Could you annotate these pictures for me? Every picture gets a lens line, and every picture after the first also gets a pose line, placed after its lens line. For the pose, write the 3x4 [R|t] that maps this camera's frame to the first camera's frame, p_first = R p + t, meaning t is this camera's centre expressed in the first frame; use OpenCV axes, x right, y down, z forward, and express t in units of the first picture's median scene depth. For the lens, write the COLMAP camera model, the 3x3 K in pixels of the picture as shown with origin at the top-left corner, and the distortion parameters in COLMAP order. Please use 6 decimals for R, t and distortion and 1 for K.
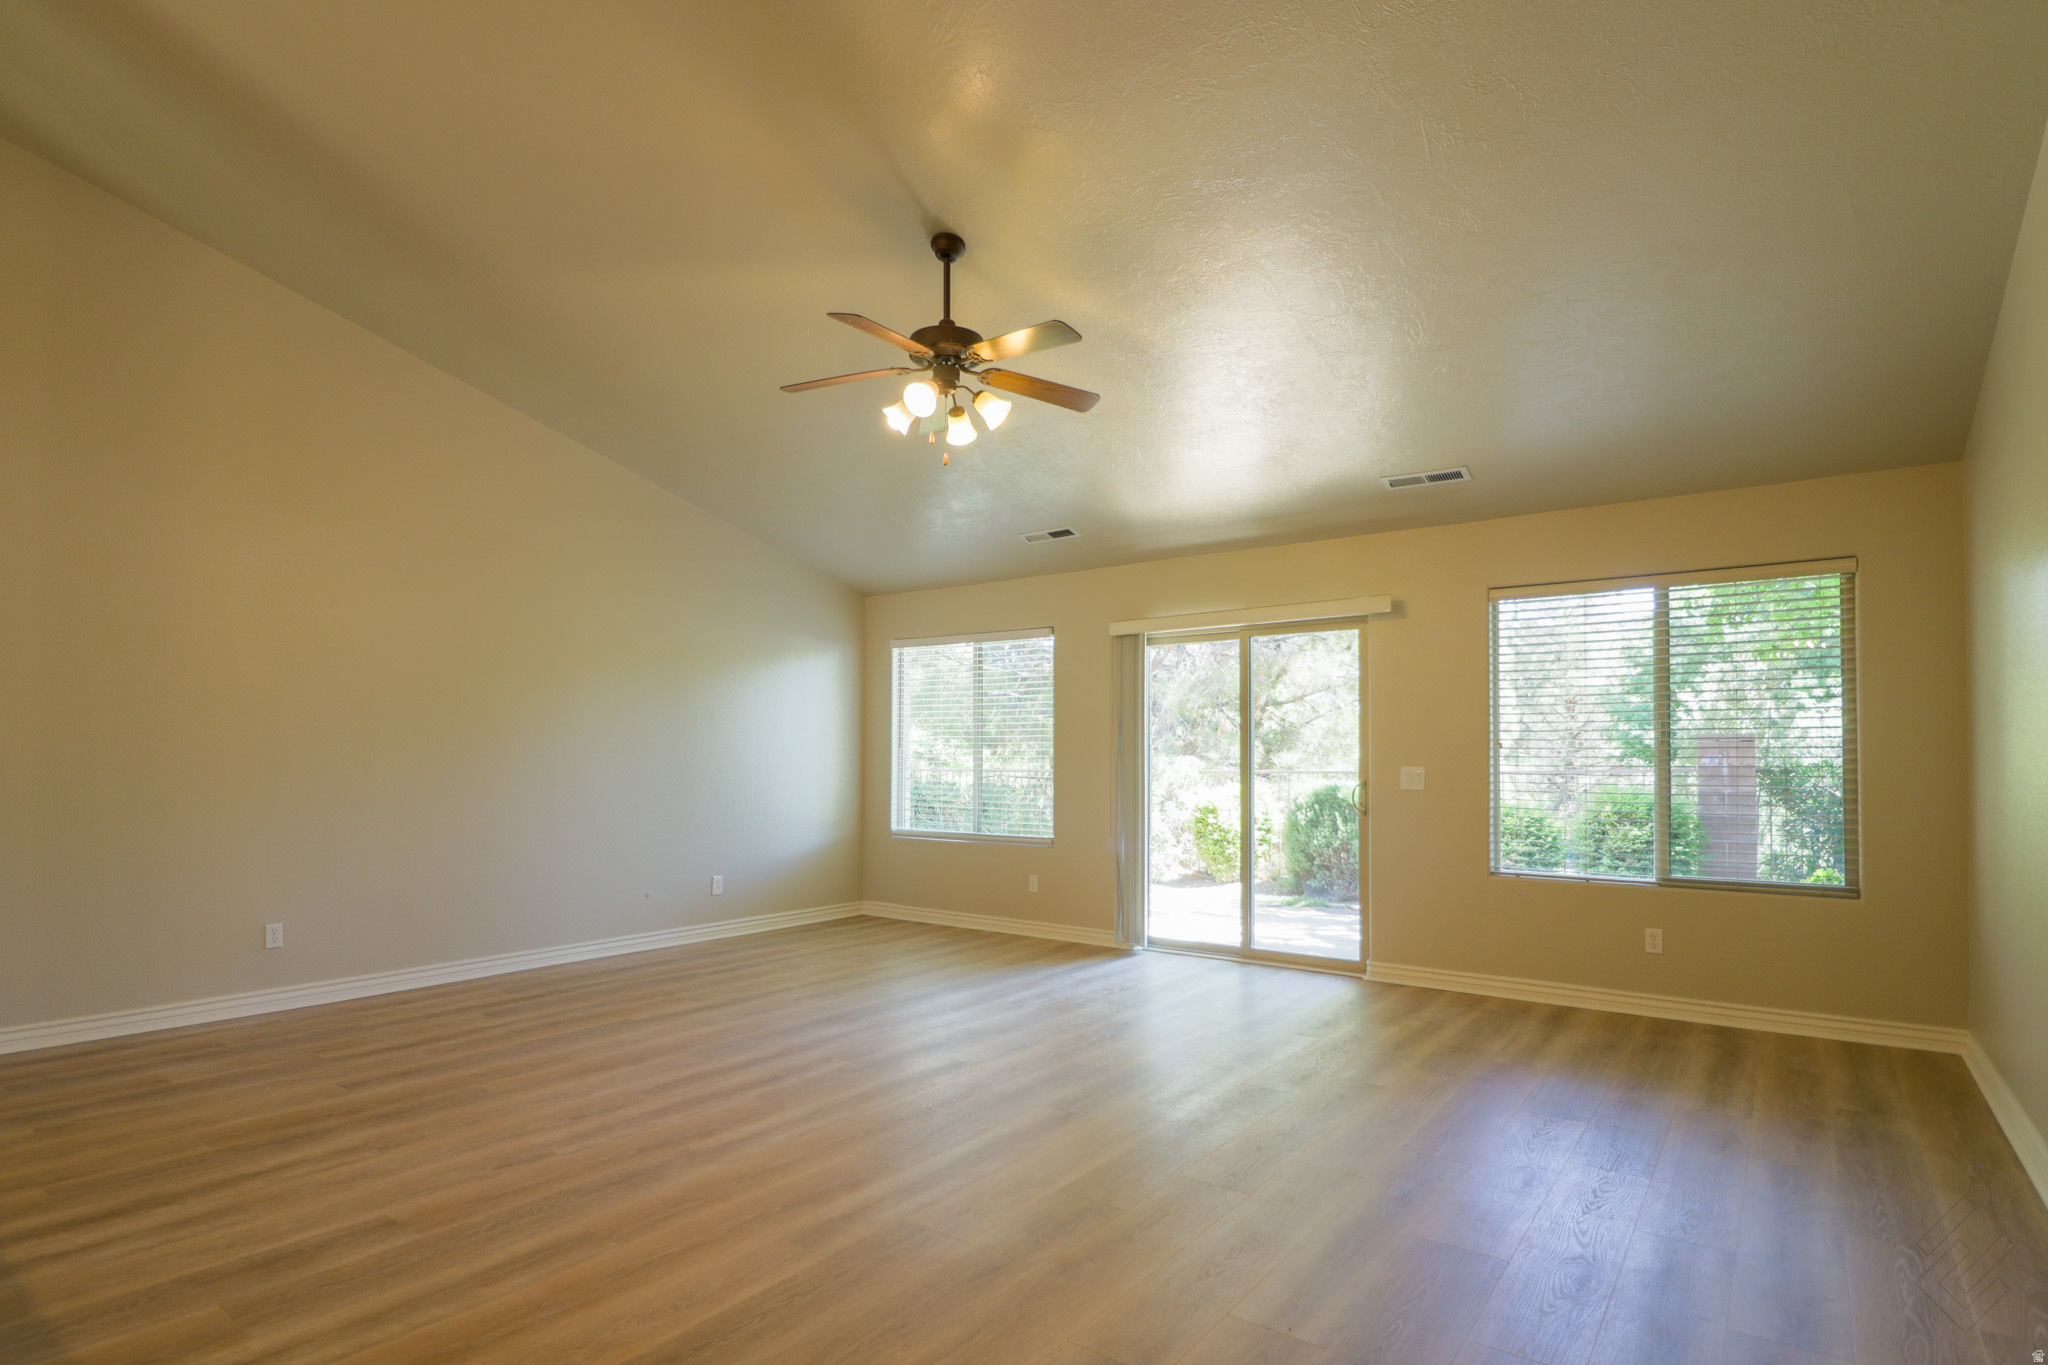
lens RADIAL K [[1044.3, 0, 1013.1], [0, 1044.3, 742.7], [0, 0, 1]] dist [-0.001944, -0.000716]
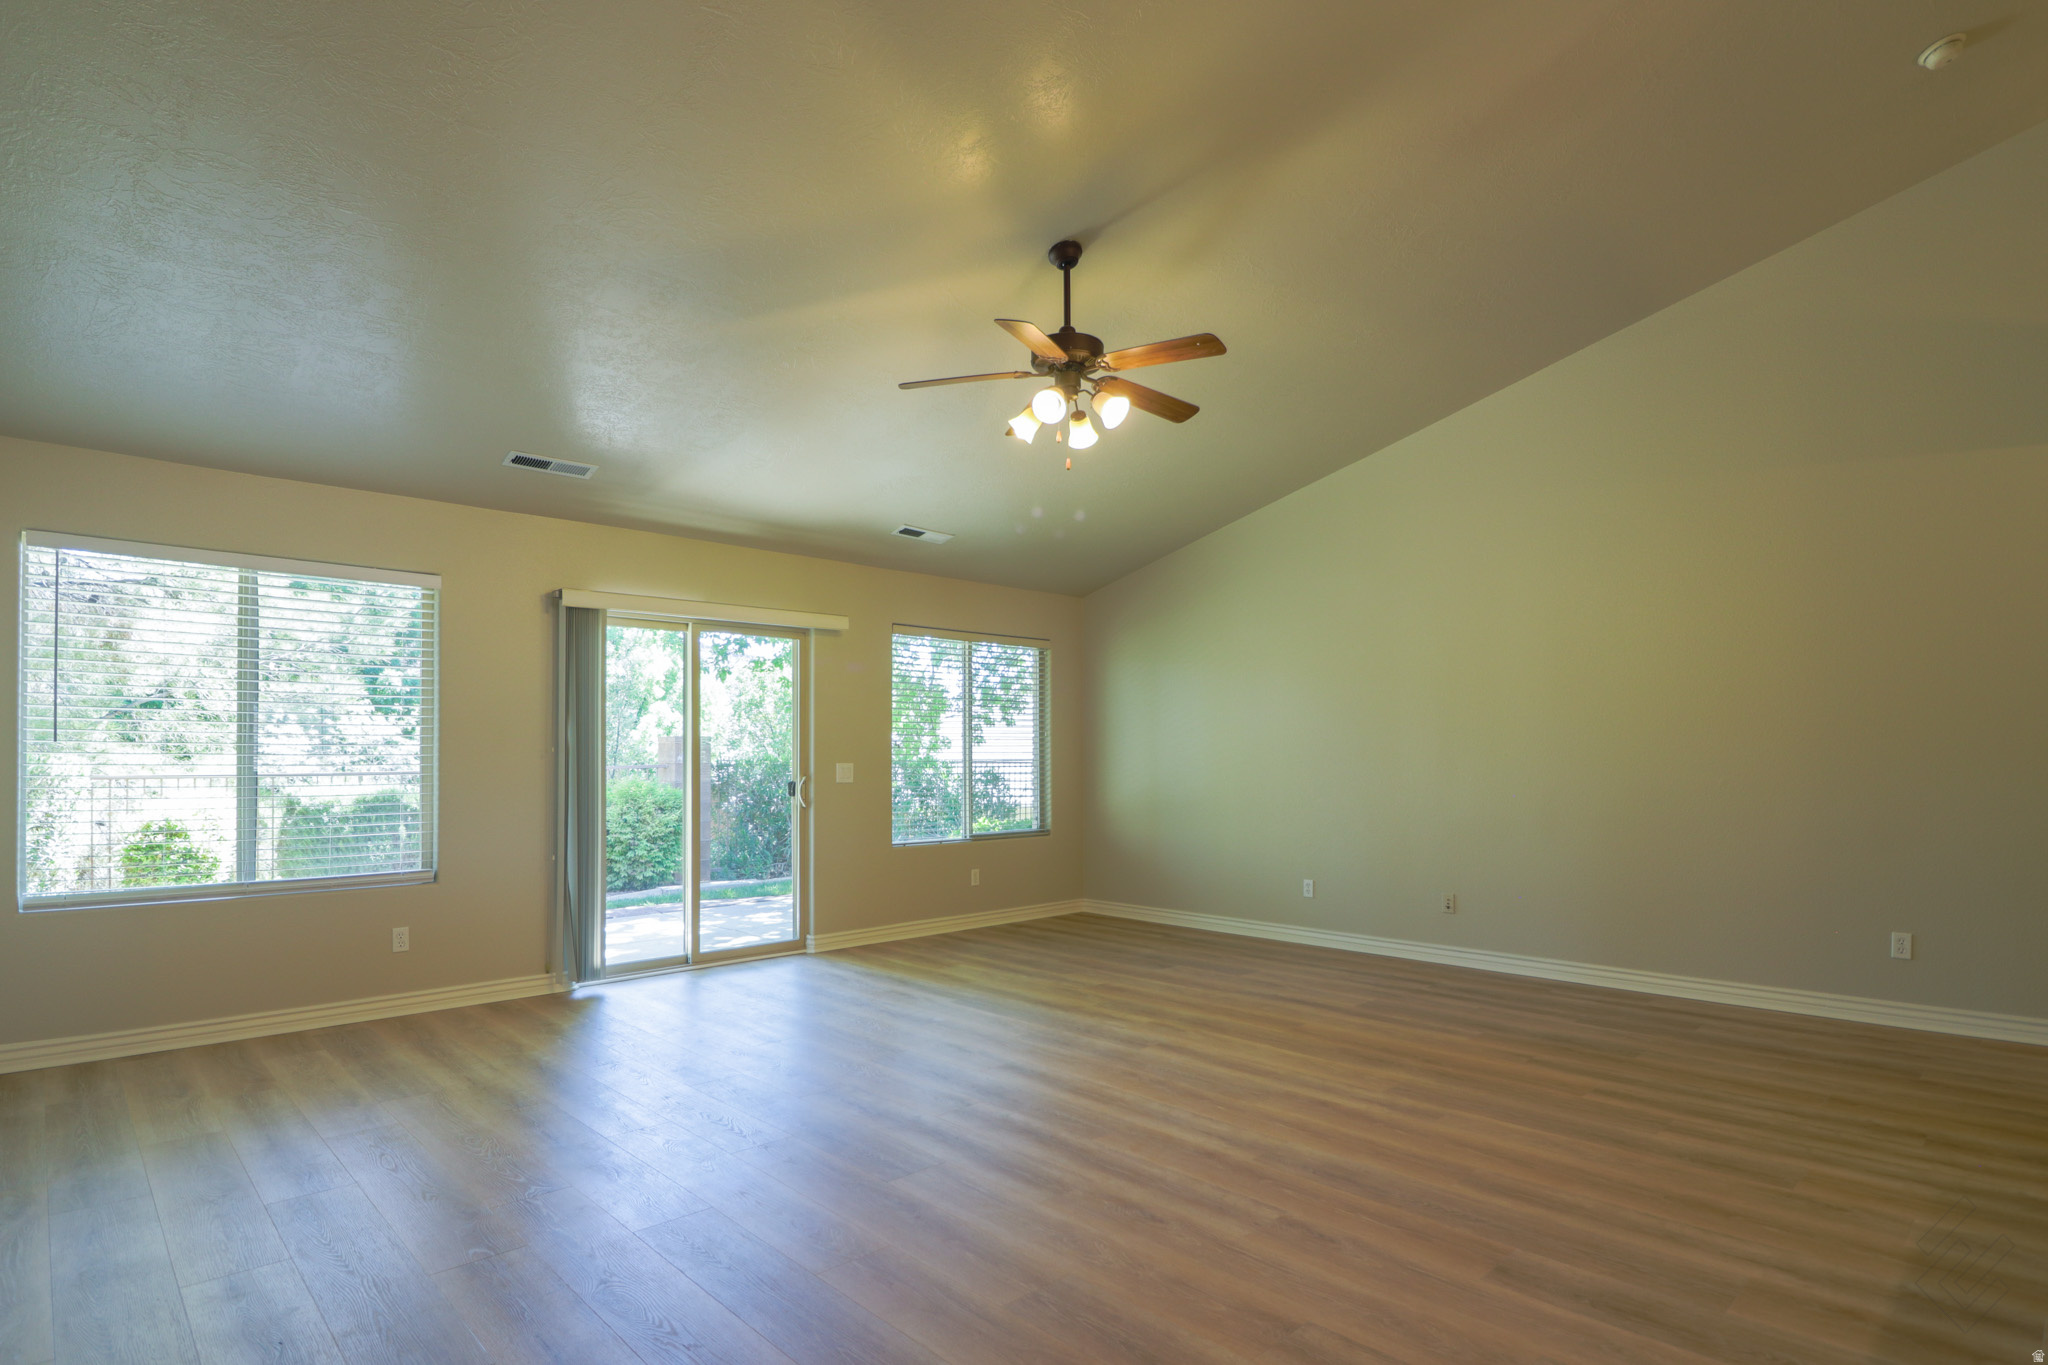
lens RADIAL K [[1044.3, 0, 1013.1], [0, 1044.3, 742.7], [0, 0, 1]] dist [-0.001944, -0.000716]
pose [[0.169265, 0.010435, 0.985515, -0.777047], [-0.011232, 0.999899, -0.008659, 0.008171], [-0.985507, -0.009603, 0.169365, 0.630413]]
